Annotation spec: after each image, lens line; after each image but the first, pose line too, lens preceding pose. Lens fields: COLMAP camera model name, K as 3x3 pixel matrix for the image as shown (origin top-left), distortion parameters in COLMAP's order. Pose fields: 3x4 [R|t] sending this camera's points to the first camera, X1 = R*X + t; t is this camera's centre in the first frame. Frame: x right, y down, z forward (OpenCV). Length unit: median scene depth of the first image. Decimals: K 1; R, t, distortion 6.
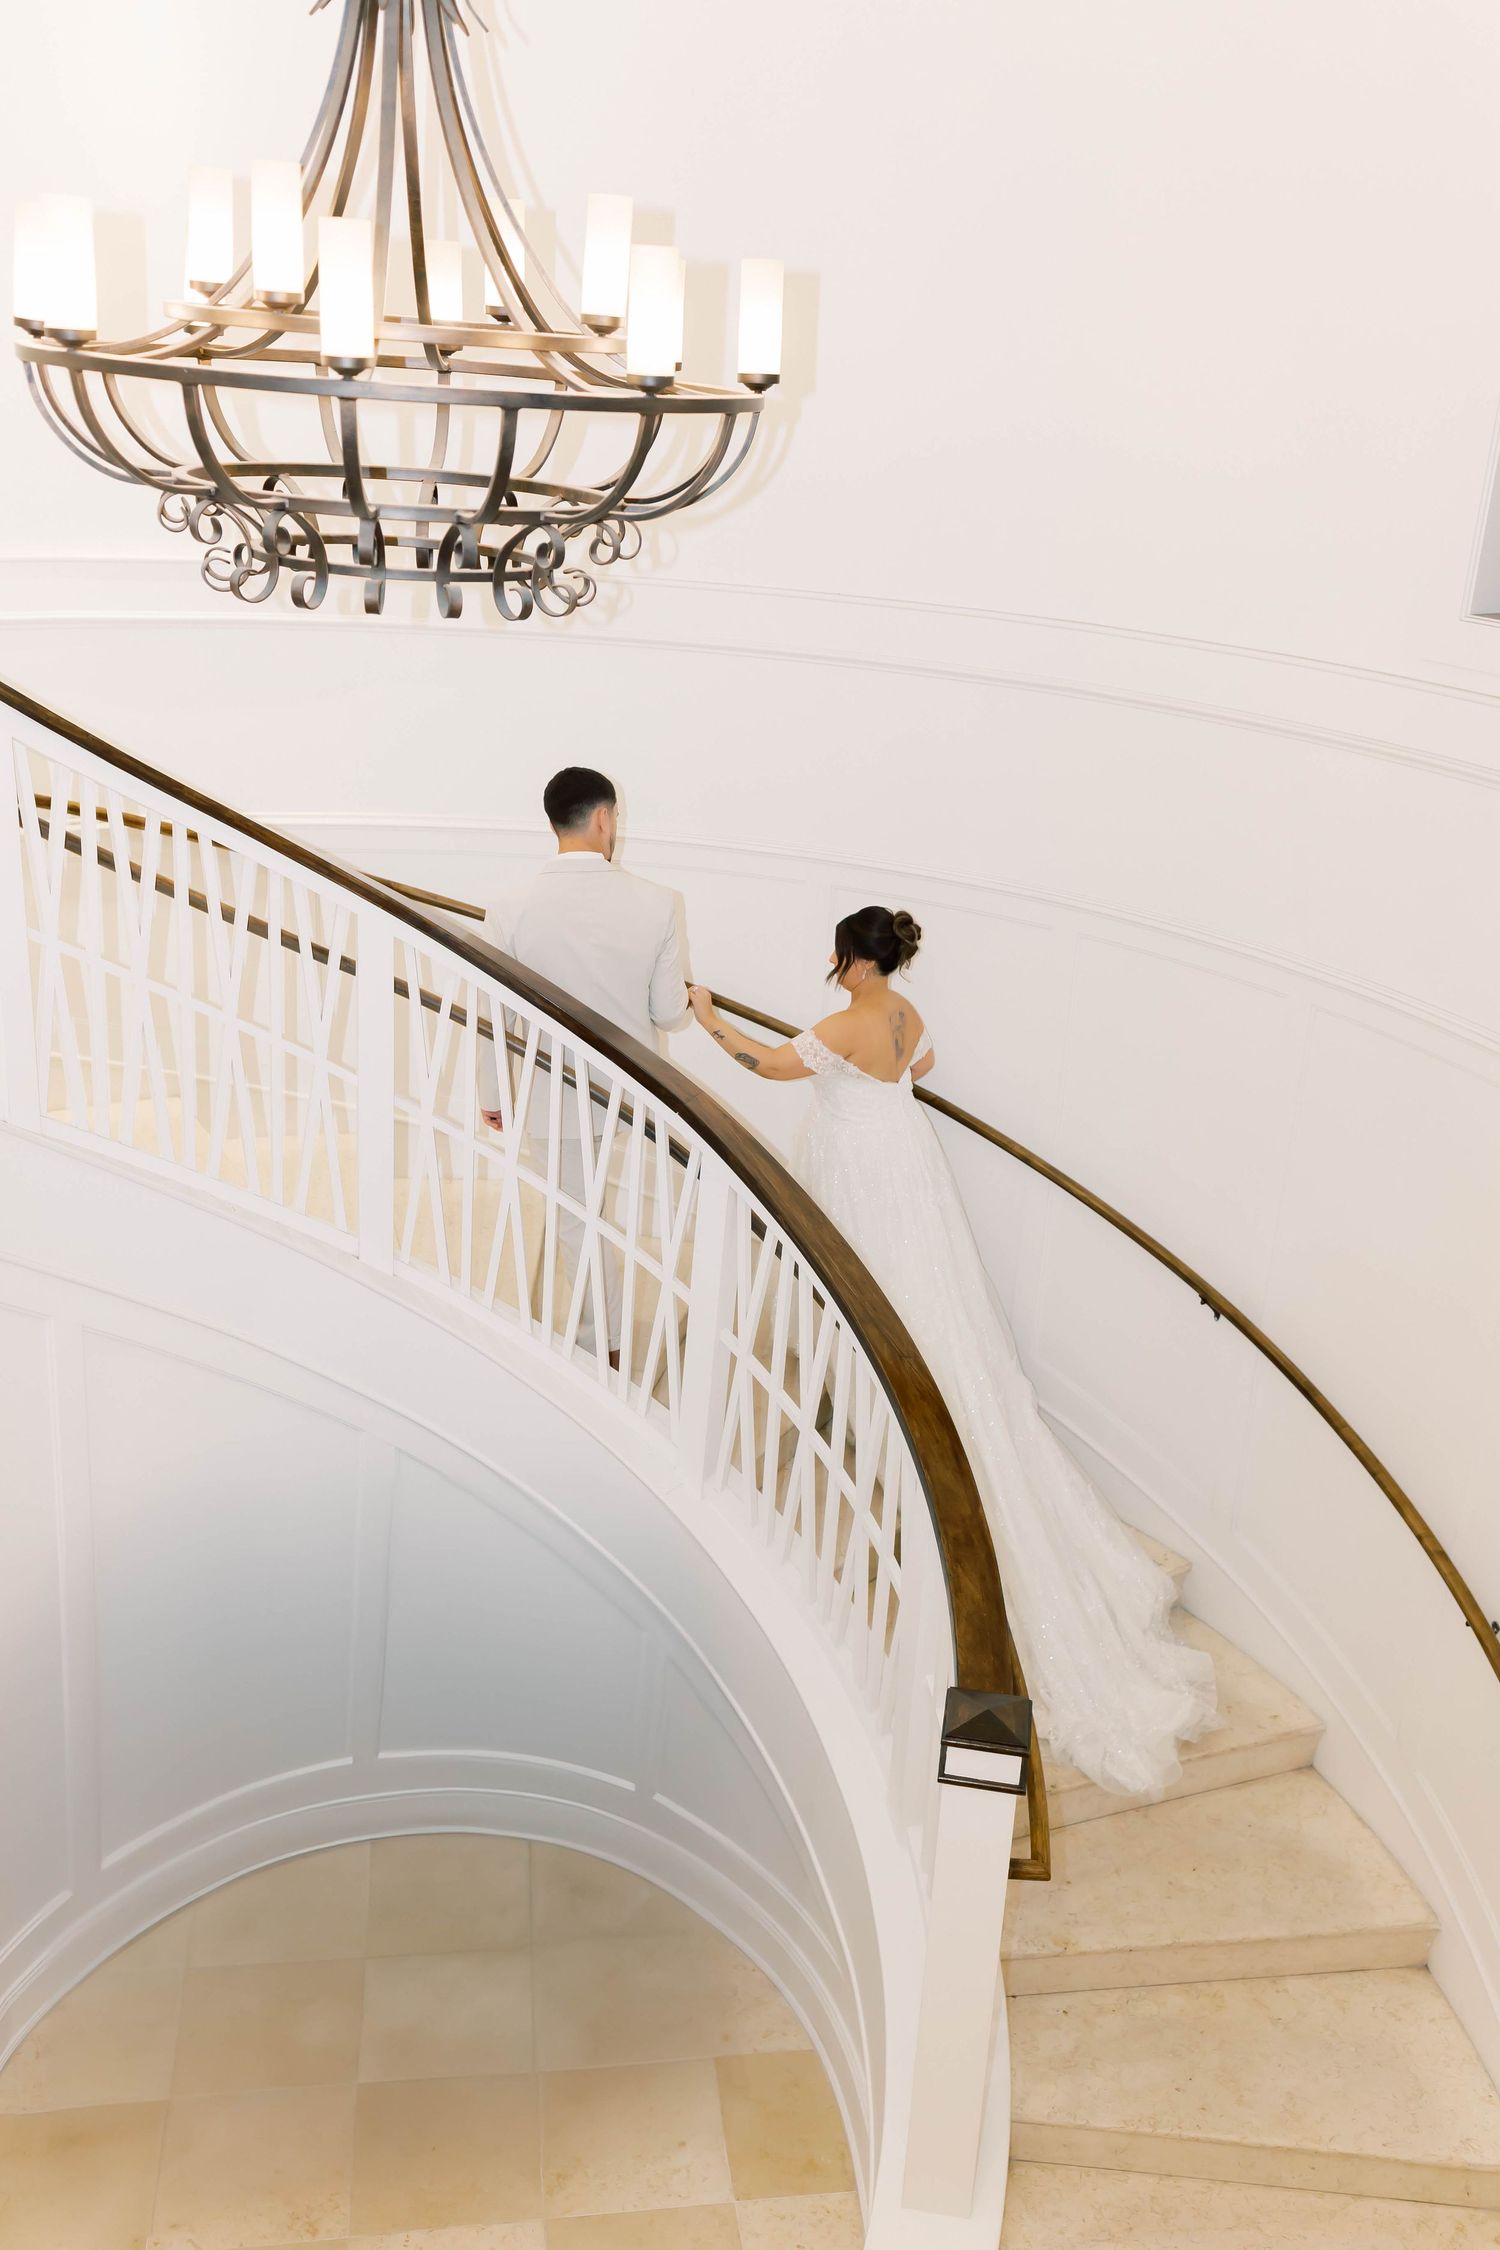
lens RADIAL K [[2110.3, 0, 748.1], [0, 2110.3, 1141.6], [0, 0, 1]] dist [0.118649, -0.087531]
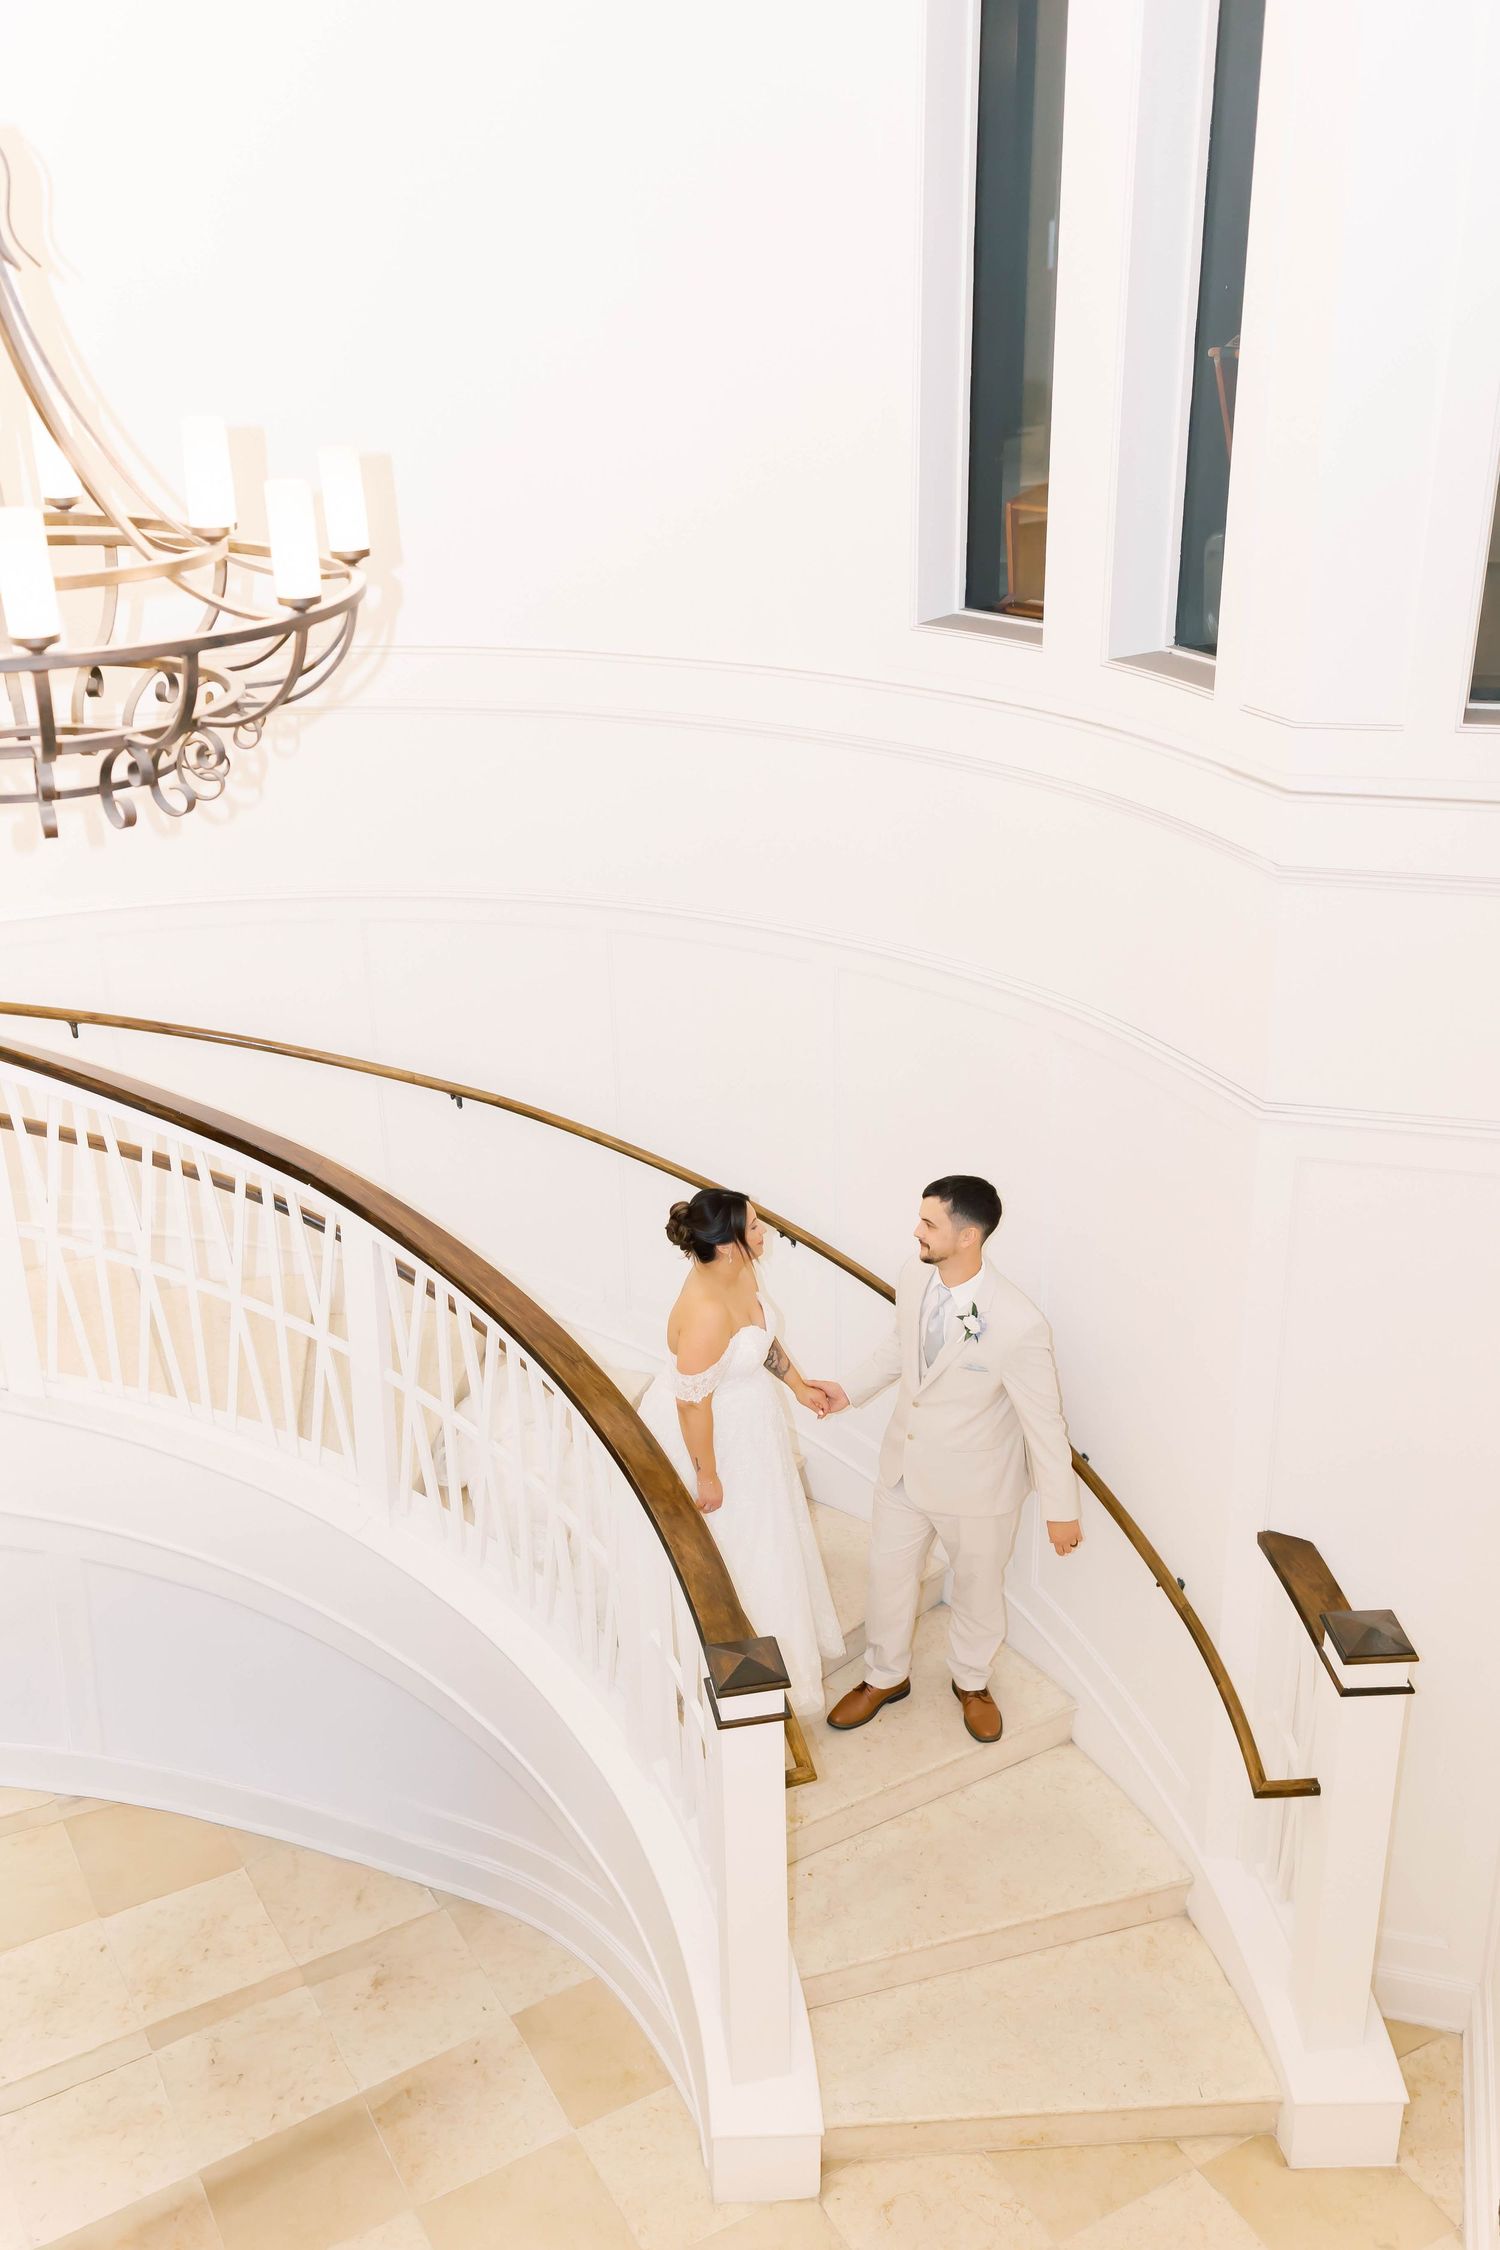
lens RADIAL K [[2110.3, 0, 748.1], [0, 2110.3, 1141.6], [0, 0, 1]] dist [0.118649, -0.087531]
pose [[0.935442, -0.210311, 0.284109, -0.132766], [0.191912, 0.977142, 0.091449, -0.094928], [-0.296848, -0.031022, 0.954421, -0.075762]]
